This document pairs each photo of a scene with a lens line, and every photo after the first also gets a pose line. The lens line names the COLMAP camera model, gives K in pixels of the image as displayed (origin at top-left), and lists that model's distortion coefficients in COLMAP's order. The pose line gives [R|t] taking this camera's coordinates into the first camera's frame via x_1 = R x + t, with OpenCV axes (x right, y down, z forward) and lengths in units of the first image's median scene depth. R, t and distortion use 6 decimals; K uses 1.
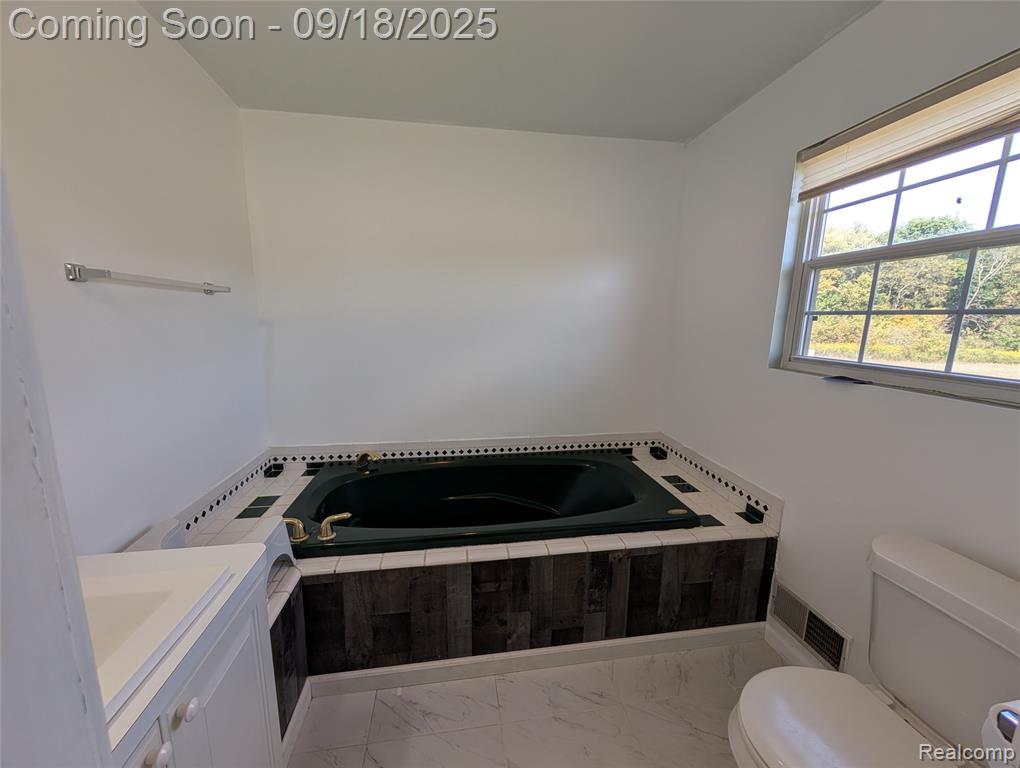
lens RADIAL K [[390.3, 0, 509.4], [0, 390.3, 386.8], [0, 0, 1]] dist [0.000115, -0.000011]
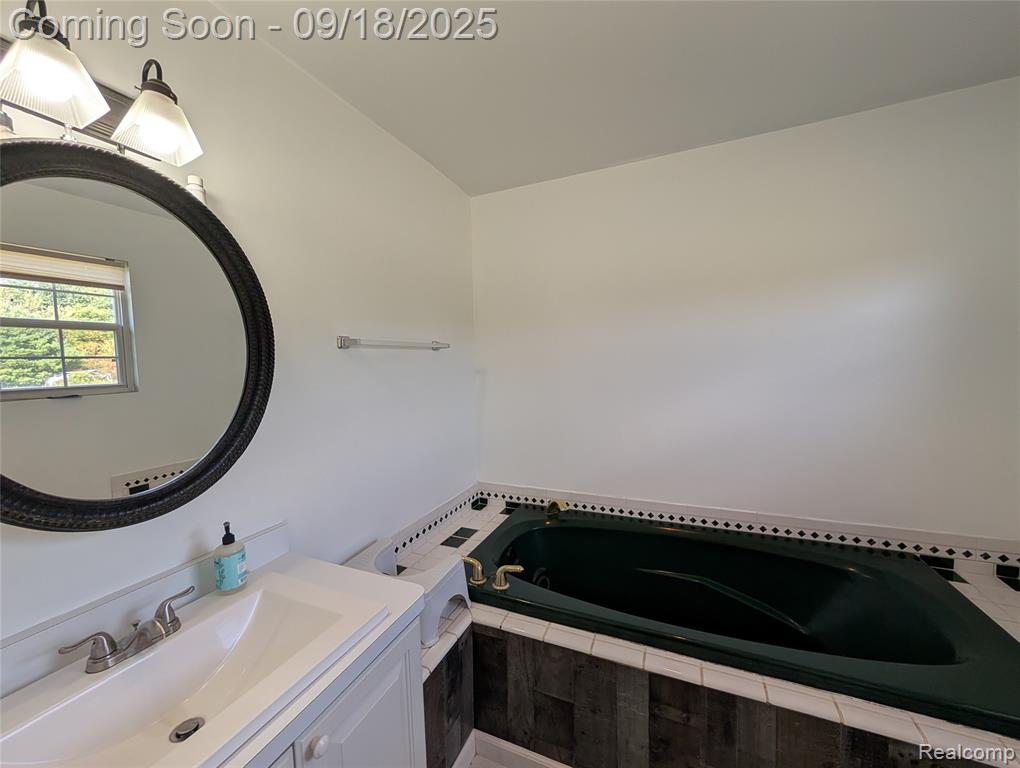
lens RADIAL K [[389.2, 0, 509.8], [0, 389.2, 386.7], [0, 0, 1]] dist [0.000886, -0.000091]
pose [[0.845441, 0.003735, -0.534055, 0.075542], [-0.057768, 0.994748, -0.084493, -0.036759], [0.530935, 0.102285, 0.841217, 0.115409]]
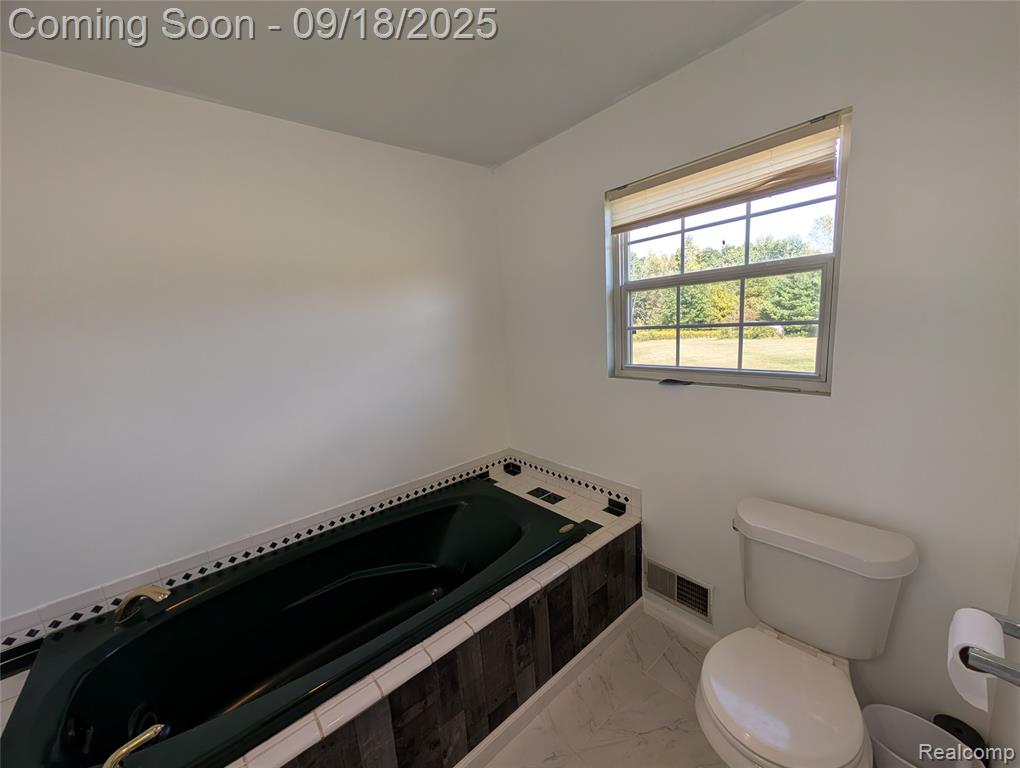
lens RADIAL K [[390.3, 0, 509.4], [0, 390.3, 386.8], [0, 0, 1]] dist [0.000115, -0.000011]
pose [[0.846729, -0.152537, 0.509688, -0.173192], [0.166018, 0.985935, 0.019266, -0.096961], [-0.505458, 0.068305, 0.860144, 0.178932]]
